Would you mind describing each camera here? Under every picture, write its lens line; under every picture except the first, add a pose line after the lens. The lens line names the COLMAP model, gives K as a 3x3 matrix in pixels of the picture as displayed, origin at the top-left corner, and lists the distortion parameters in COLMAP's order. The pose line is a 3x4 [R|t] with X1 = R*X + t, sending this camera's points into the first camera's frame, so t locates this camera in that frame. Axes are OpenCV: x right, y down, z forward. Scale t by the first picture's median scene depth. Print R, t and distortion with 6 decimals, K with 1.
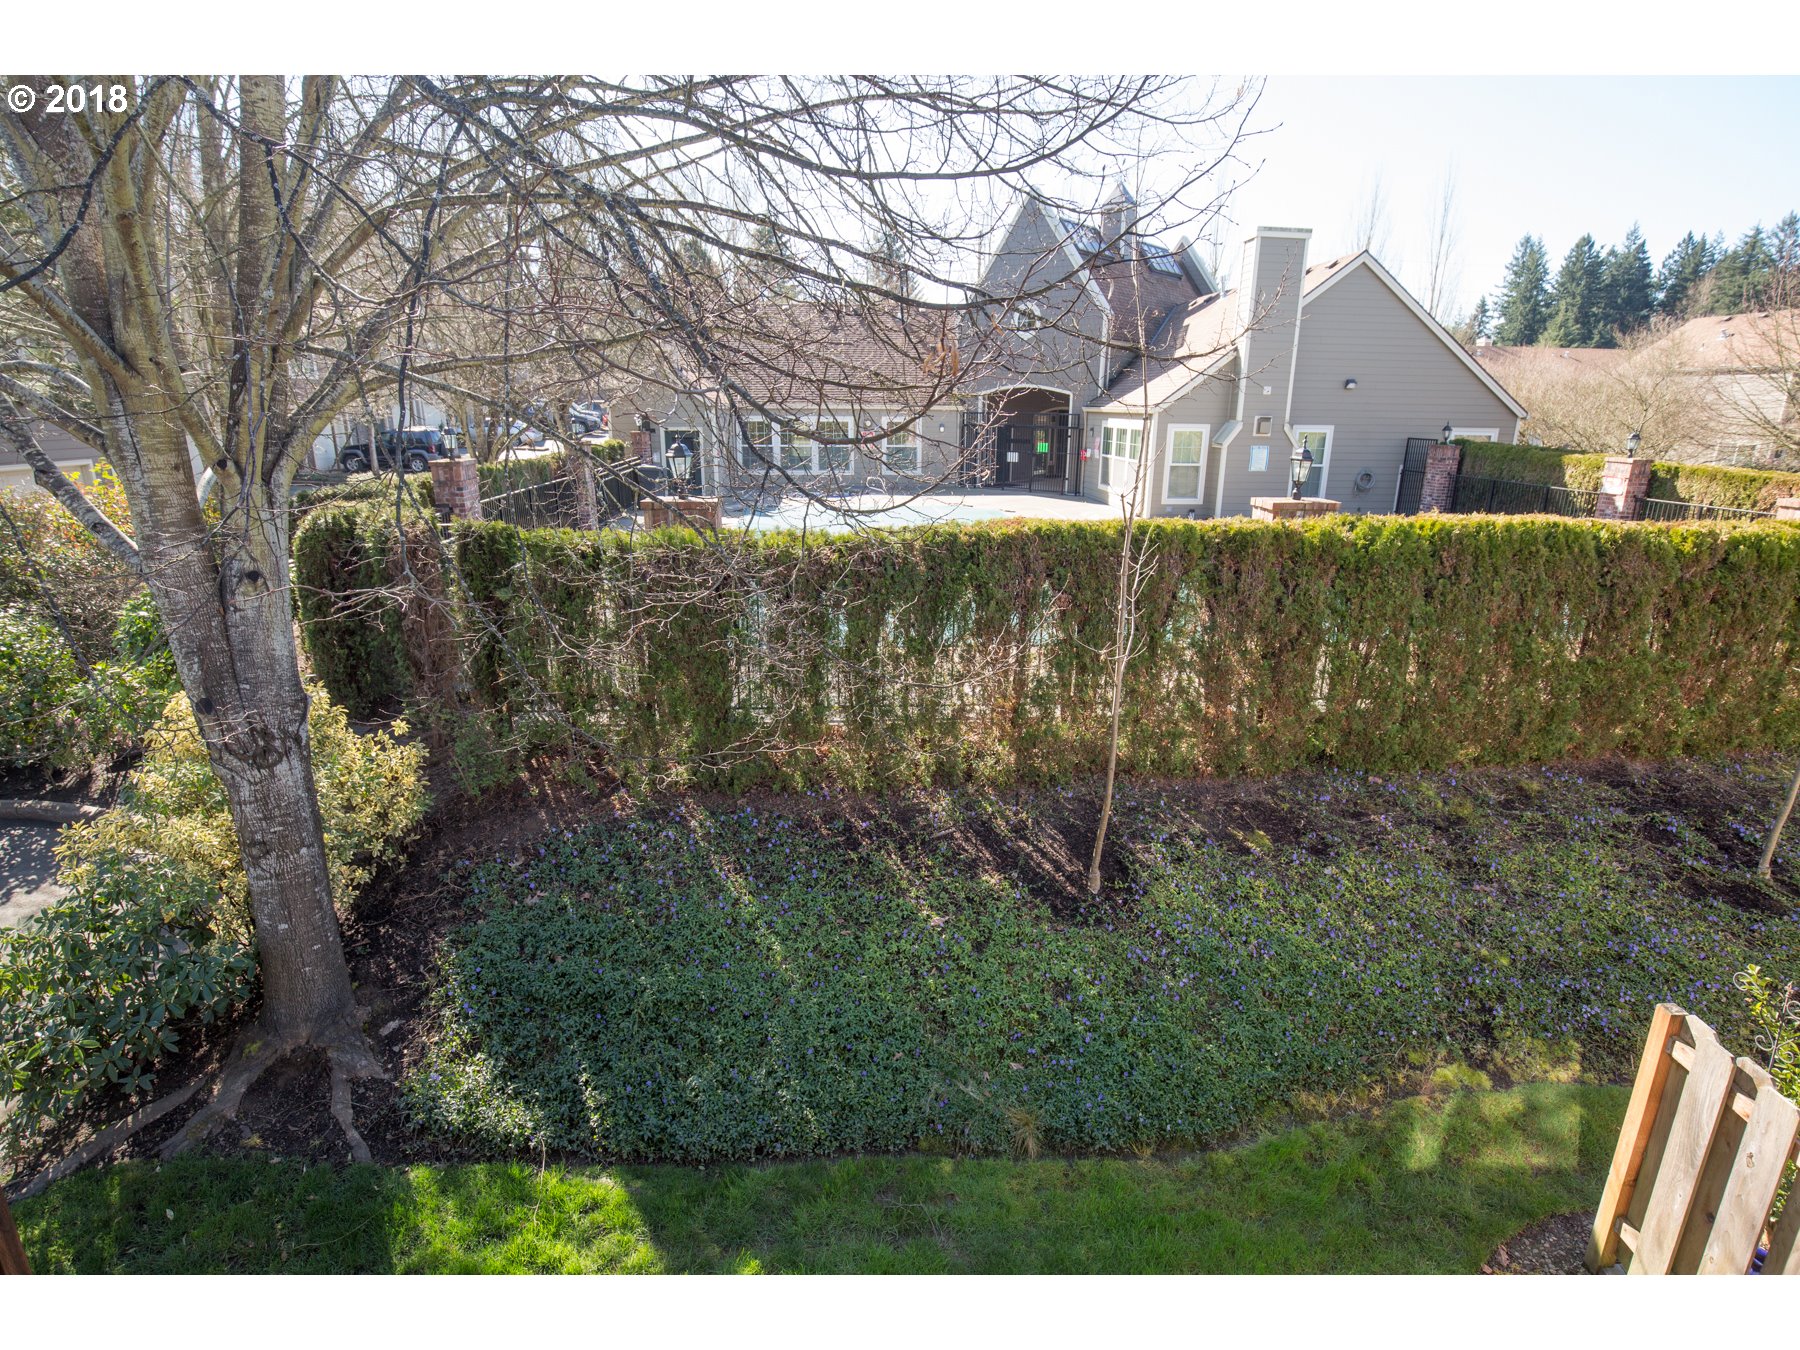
lens RADIAL K [[863.0, 0, 900.0], [0, 863.0, 675.0], [0, 0, 1]] dist [-0.020480, 0.000036]
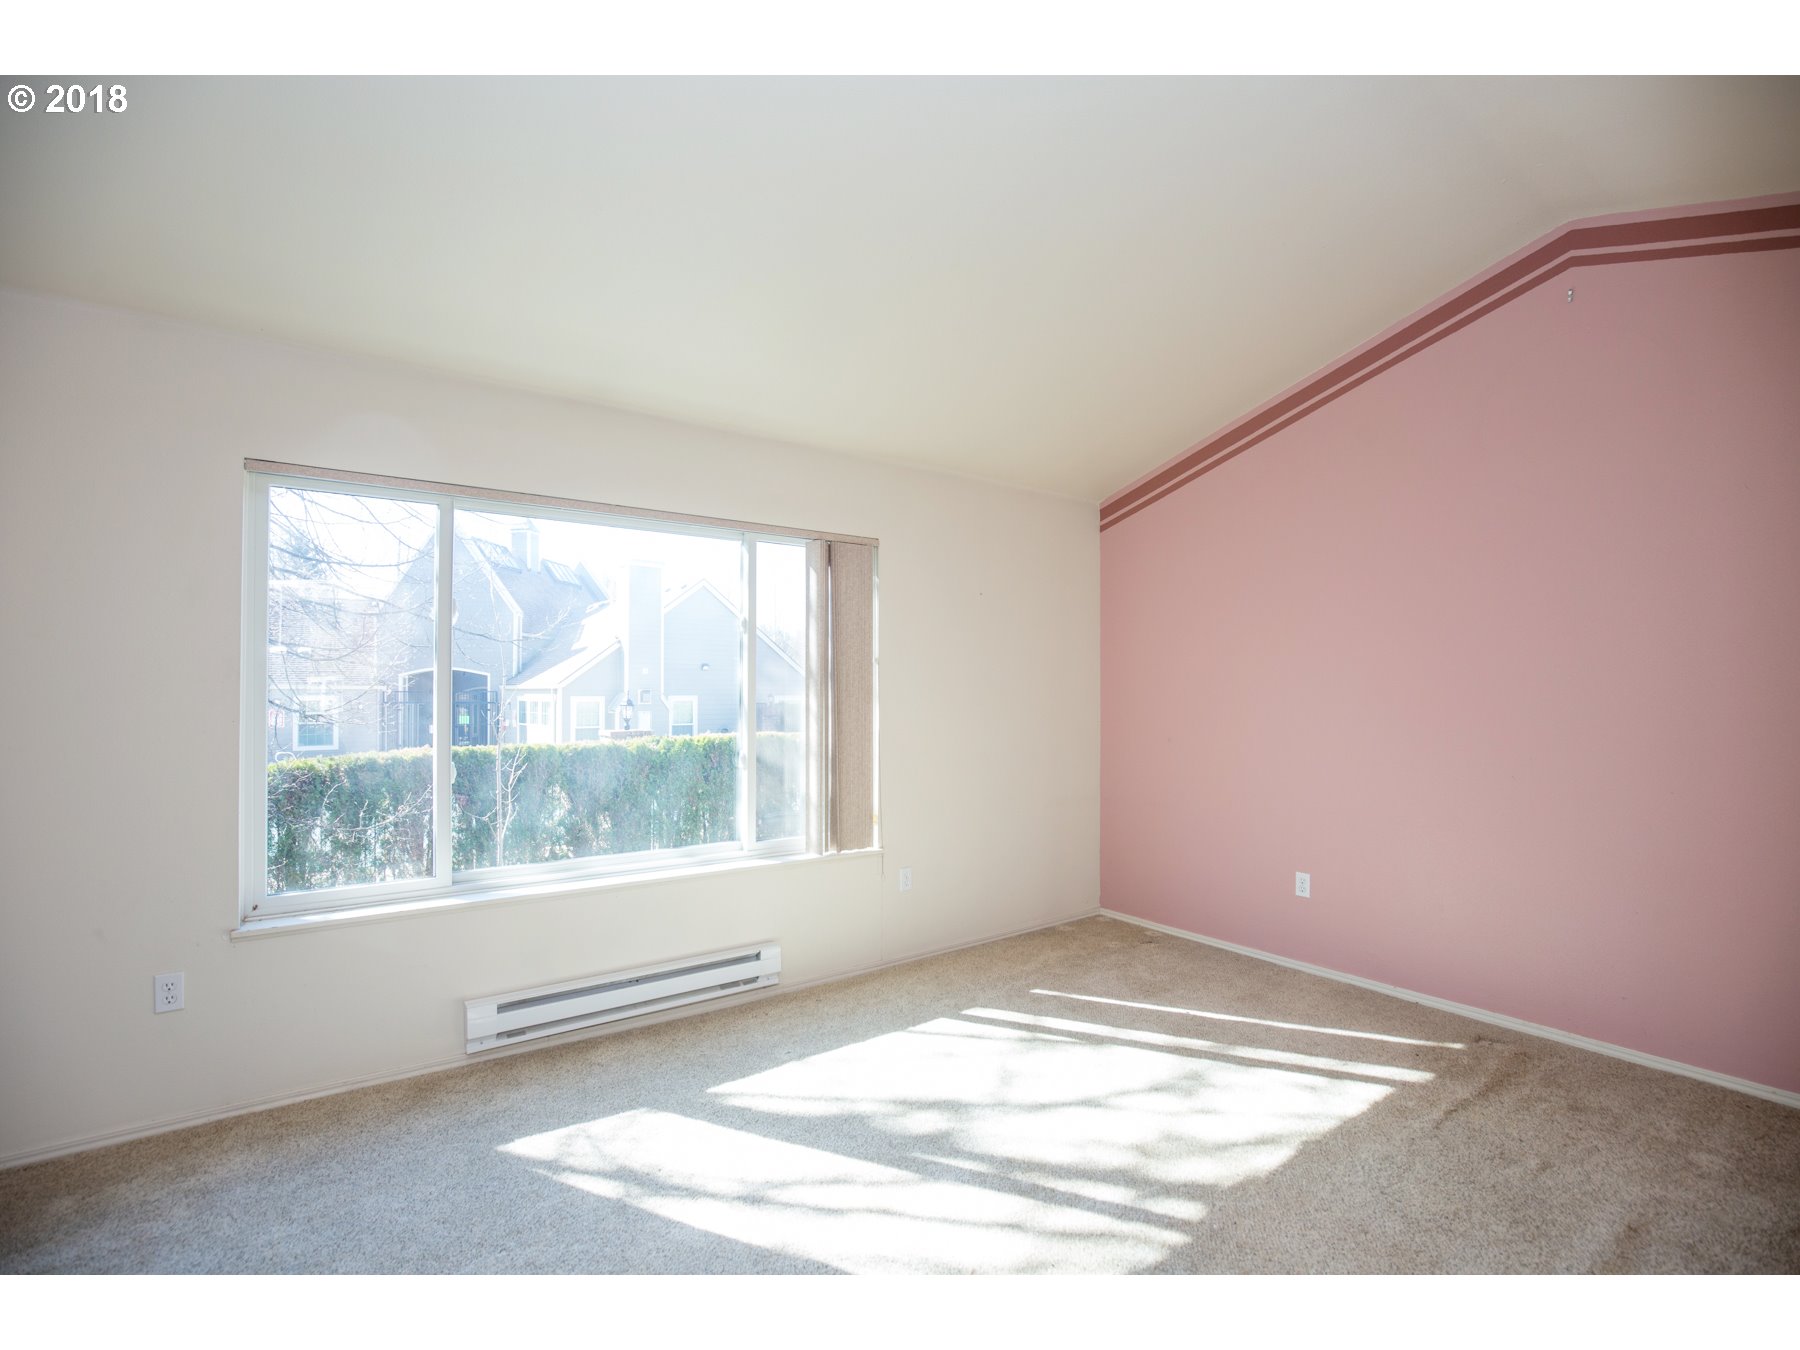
lens RADIAL K [[863.0, 0, 900.0], [0, 863.0, 675.0], [0, 0, 1]] dist [-0.020480, 0.000036]
pose [[0.820519, 0.003068, 0.571611, -0.012893], [0.180996, 0.947138, -0.264896, 0.098676], [-0.542207, 0.320811, 0.776590, -0.248395]]
